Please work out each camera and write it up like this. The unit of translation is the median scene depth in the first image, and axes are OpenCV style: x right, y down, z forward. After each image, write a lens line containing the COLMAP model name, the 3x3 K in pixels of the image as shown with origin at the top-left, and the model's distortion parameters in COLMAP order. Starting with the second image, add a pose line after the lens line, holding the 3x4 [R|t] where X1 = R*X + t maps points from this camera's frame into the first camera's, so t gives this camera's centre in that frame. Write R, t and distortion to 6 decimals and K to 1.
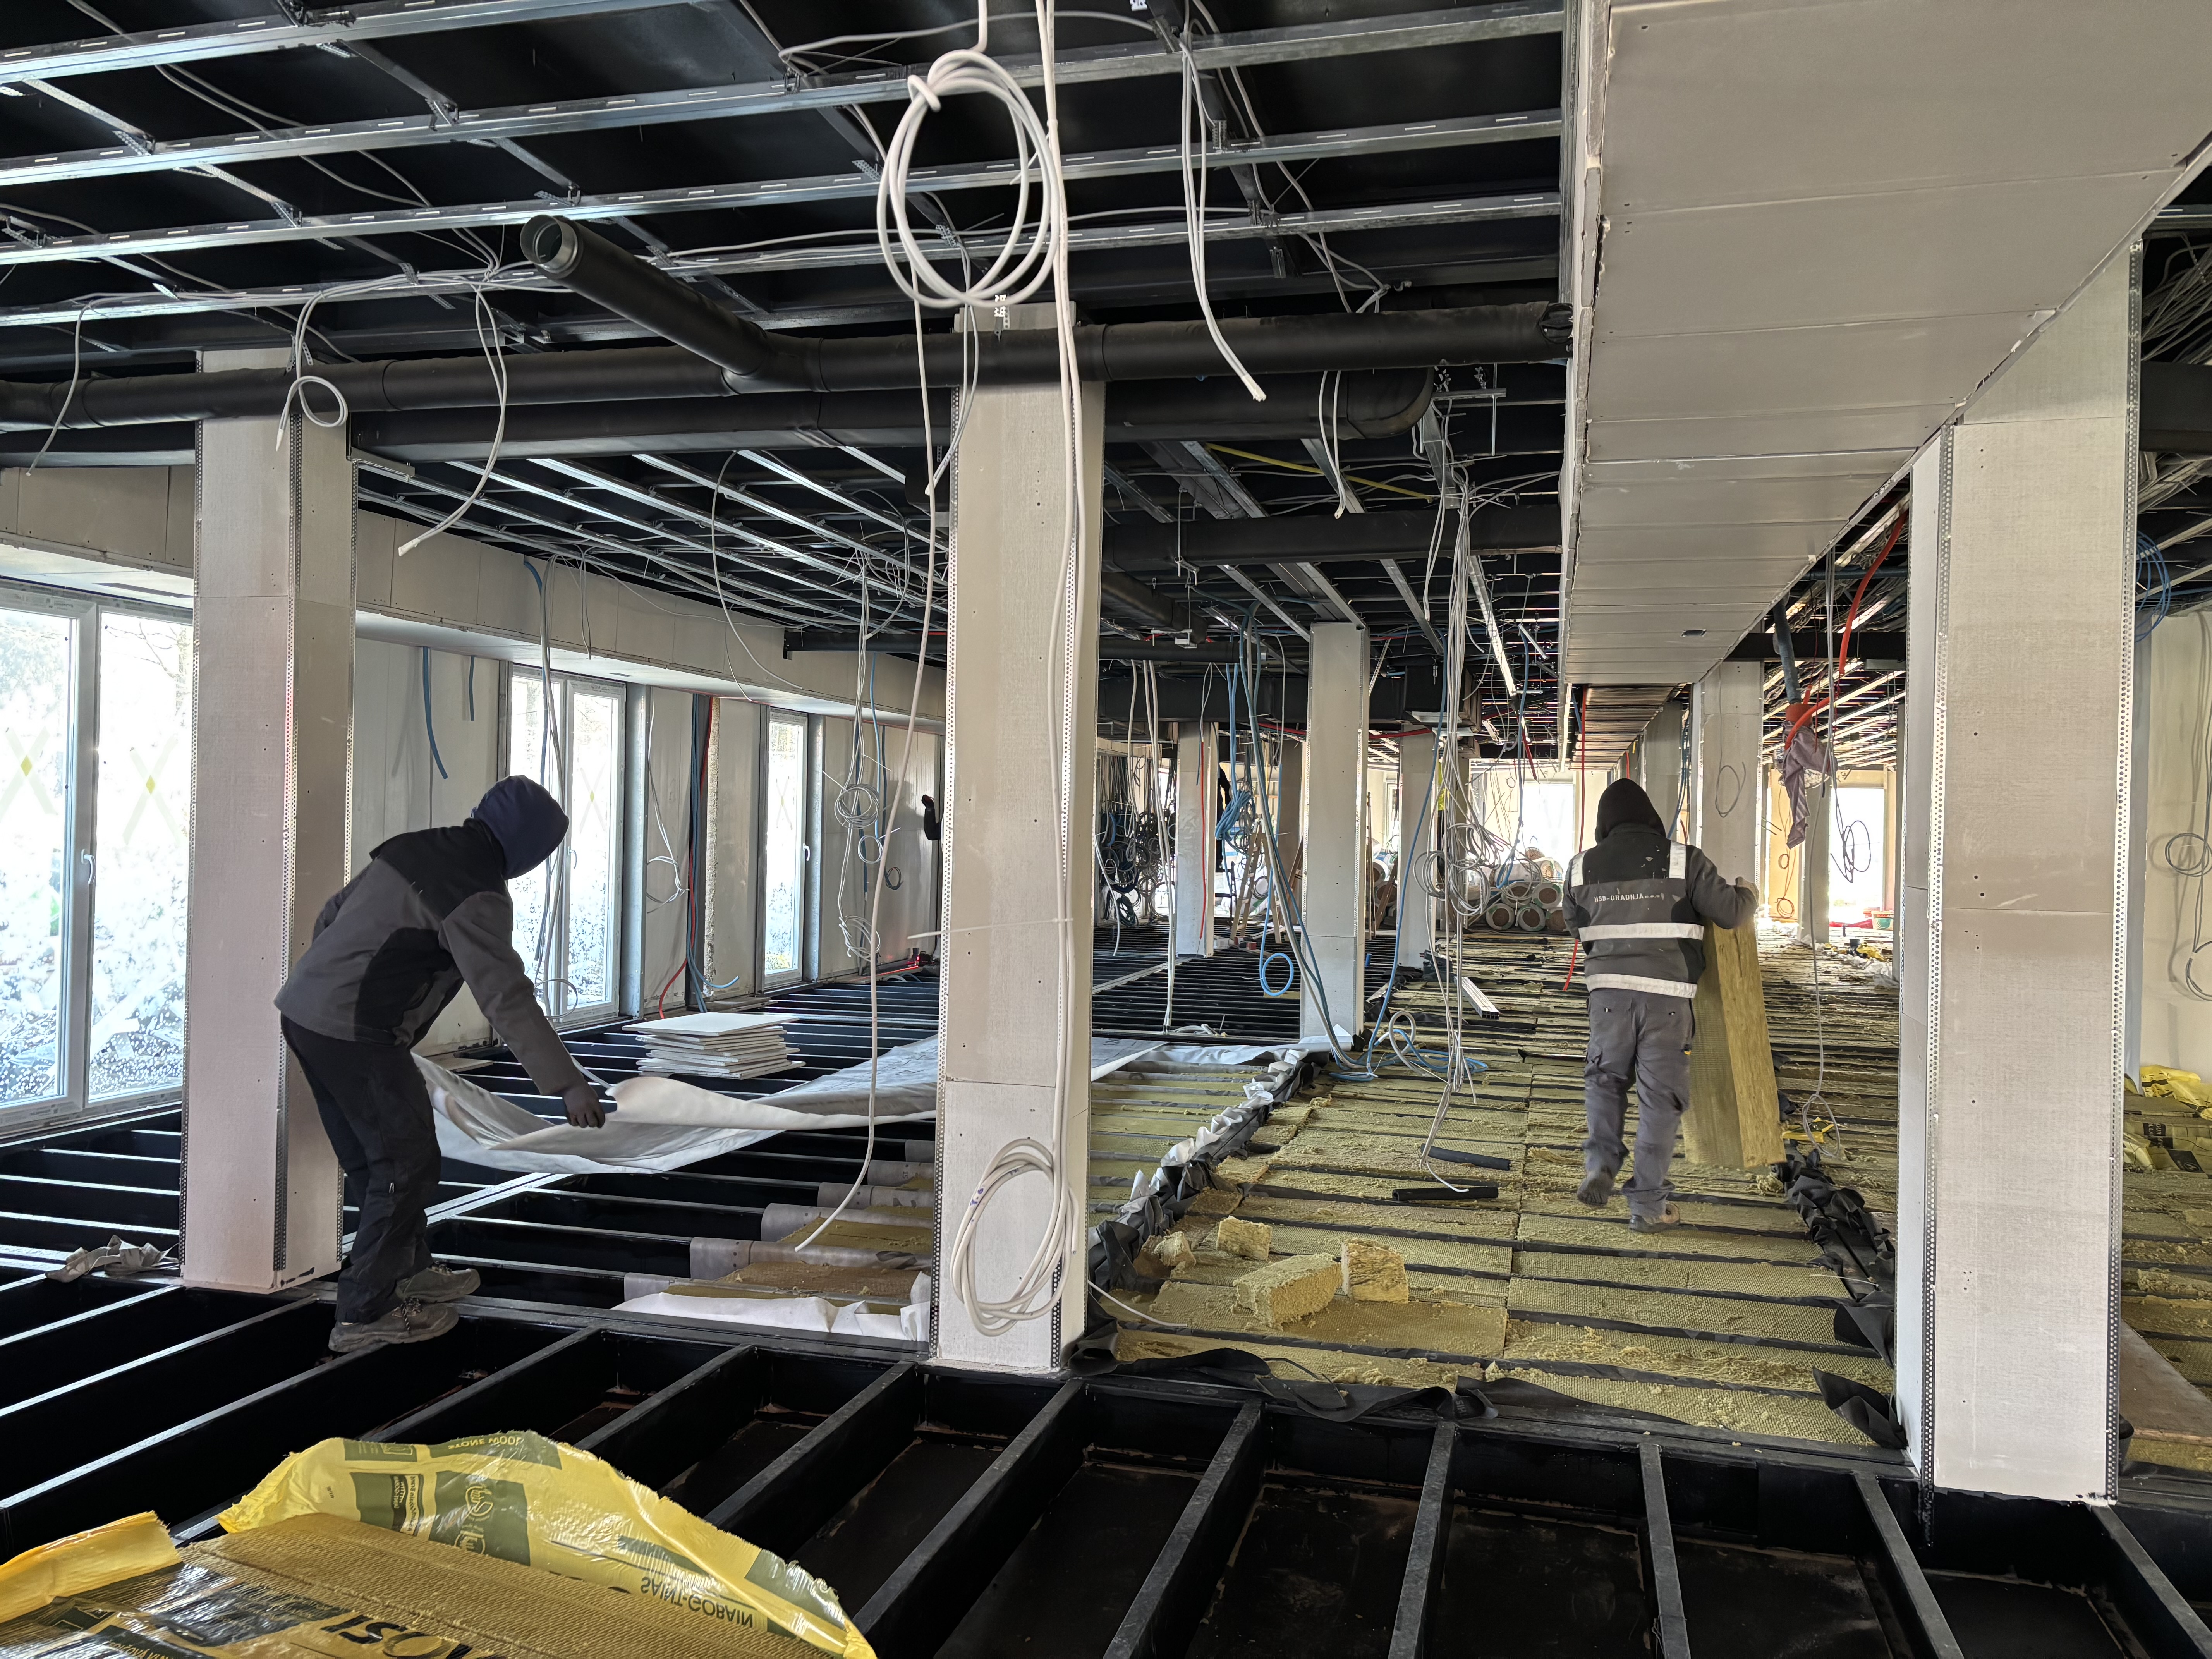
lens RADIAL K [[1669.3, 0, 1104.1], [0, 1669.3, 820.5], [0, 0, 1]] dist [0.002395, -0.006523]
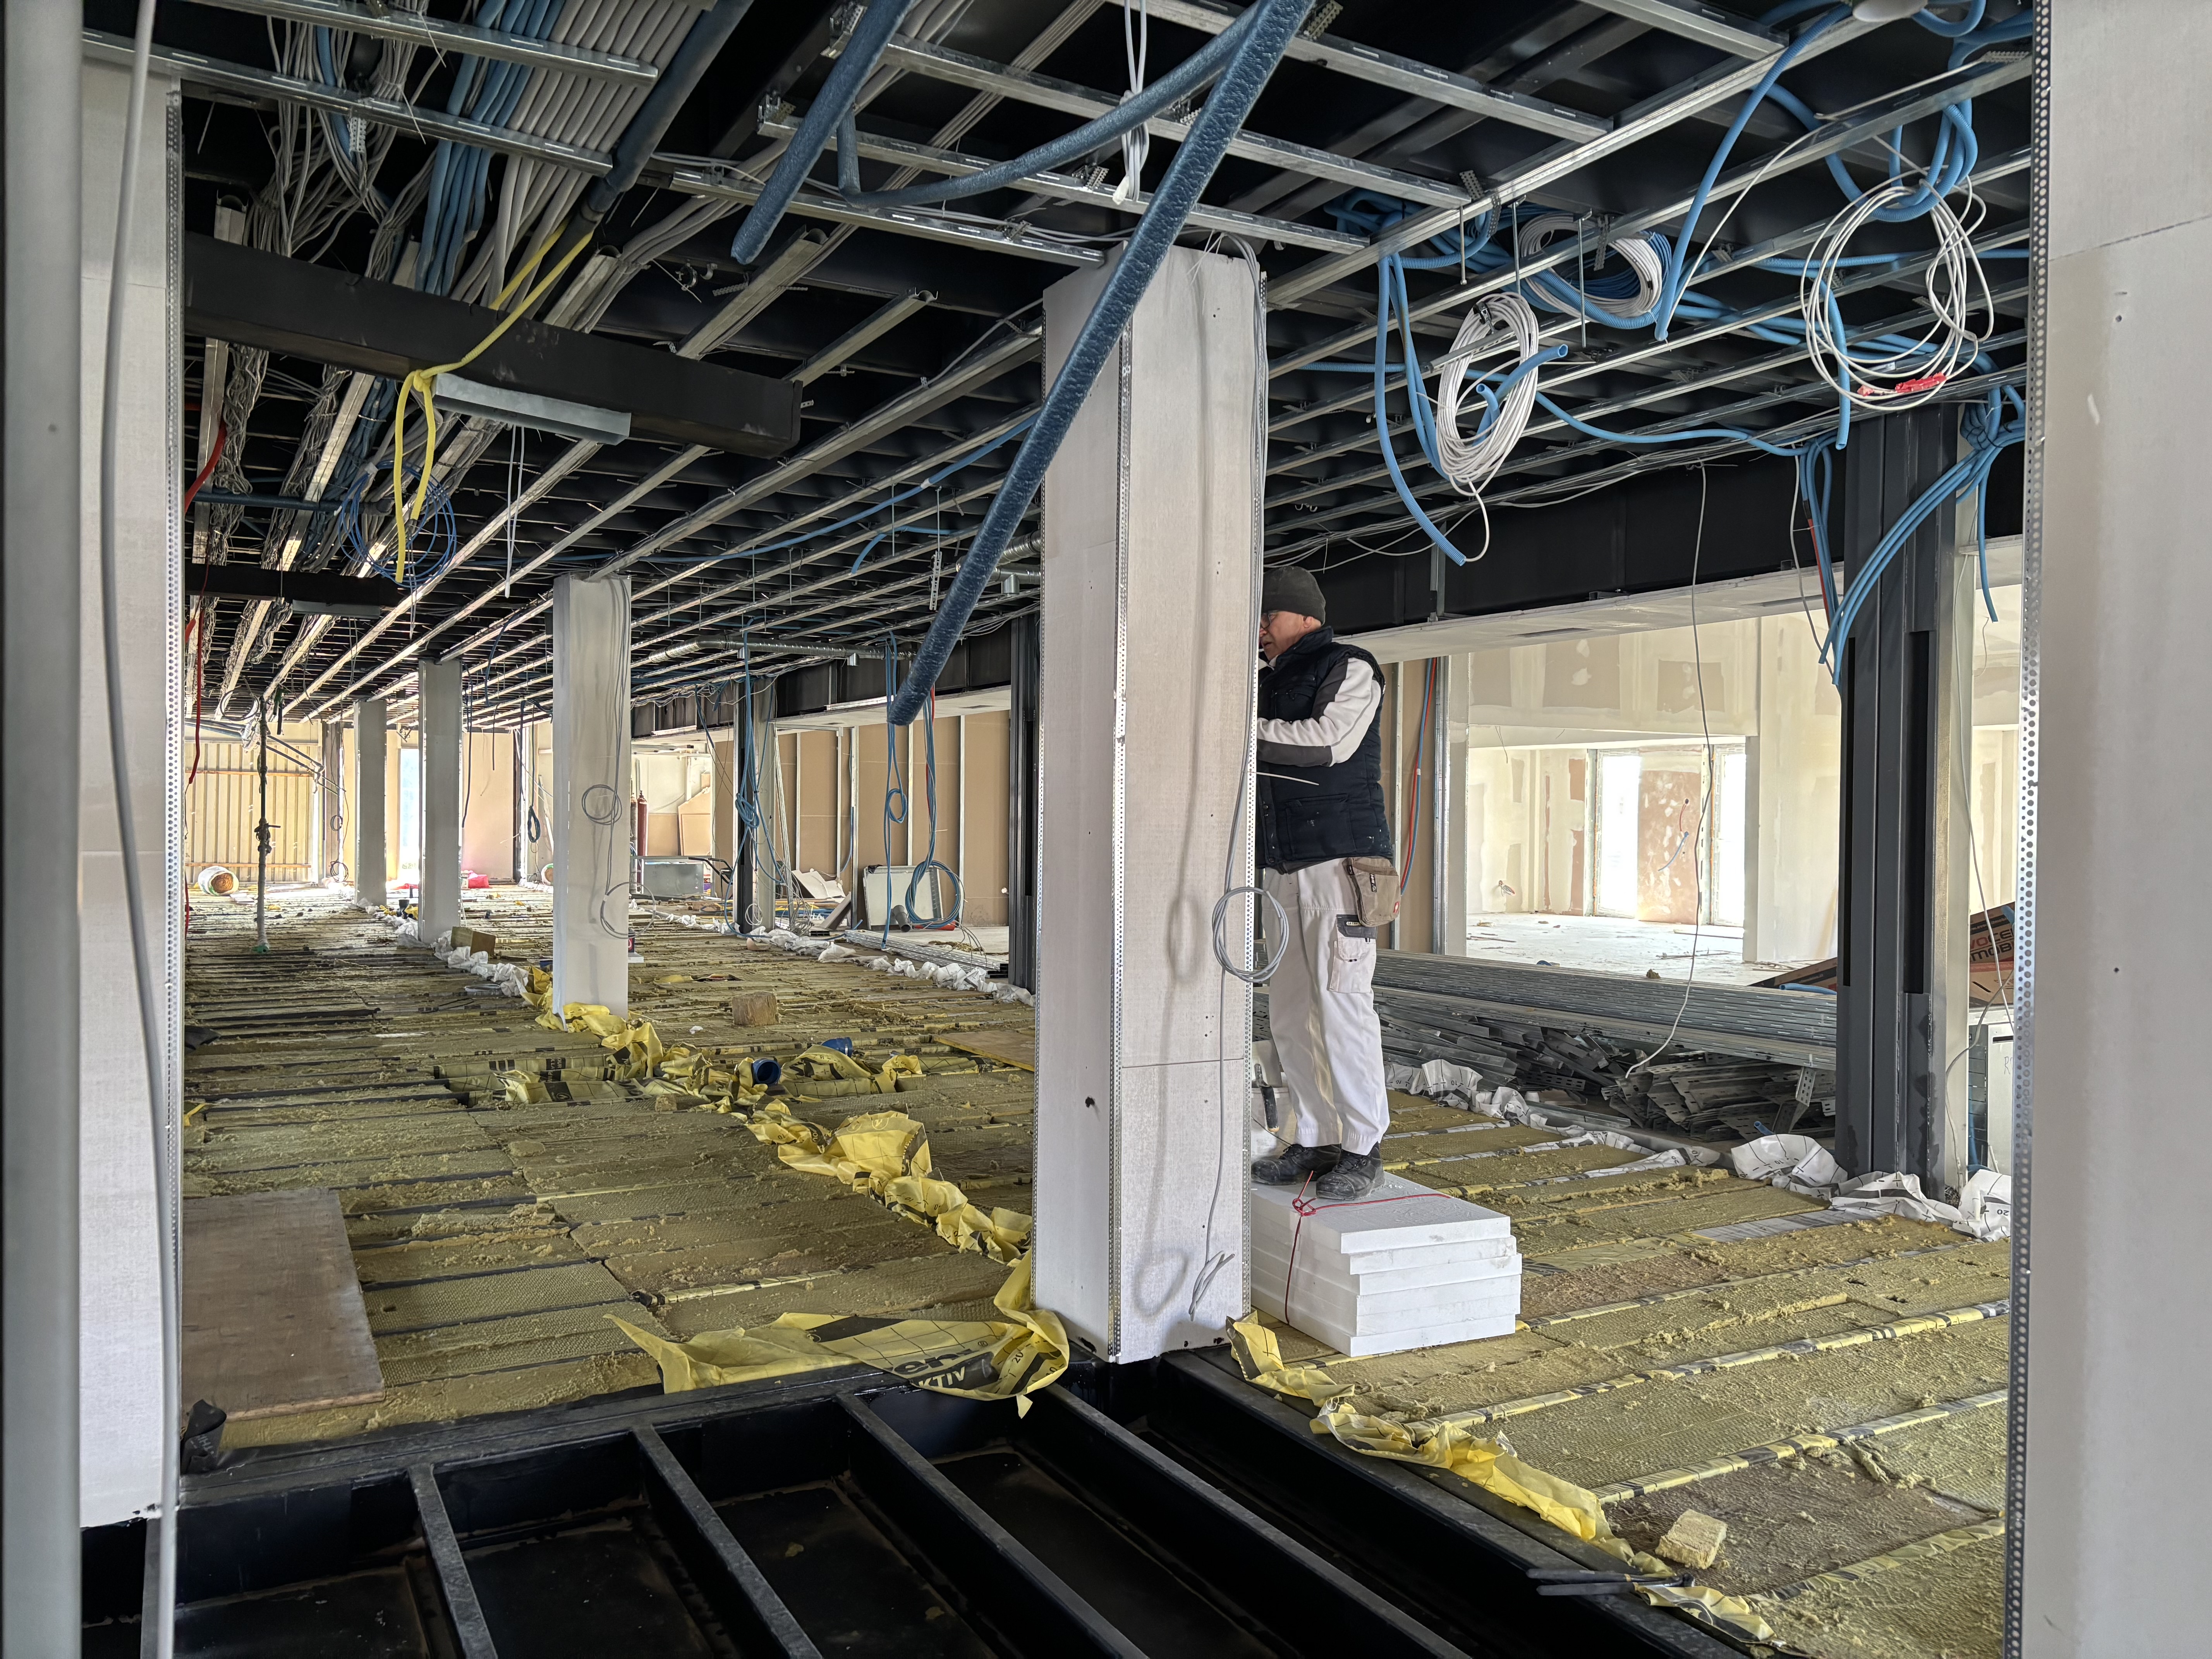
lens RADIAL K [[1669.3, 0, 1103.2], [0, 1669.3, 831.4], [0, 0, 1]] dist [0.002395, -0.006523]
pose [[0.712707, -0.024591, 0.701030, 0.174962], [0.005351, 0.999547, 0.029621, 0.011056], [-0.701441, -0.017360, 0.712516, 0.009693]]
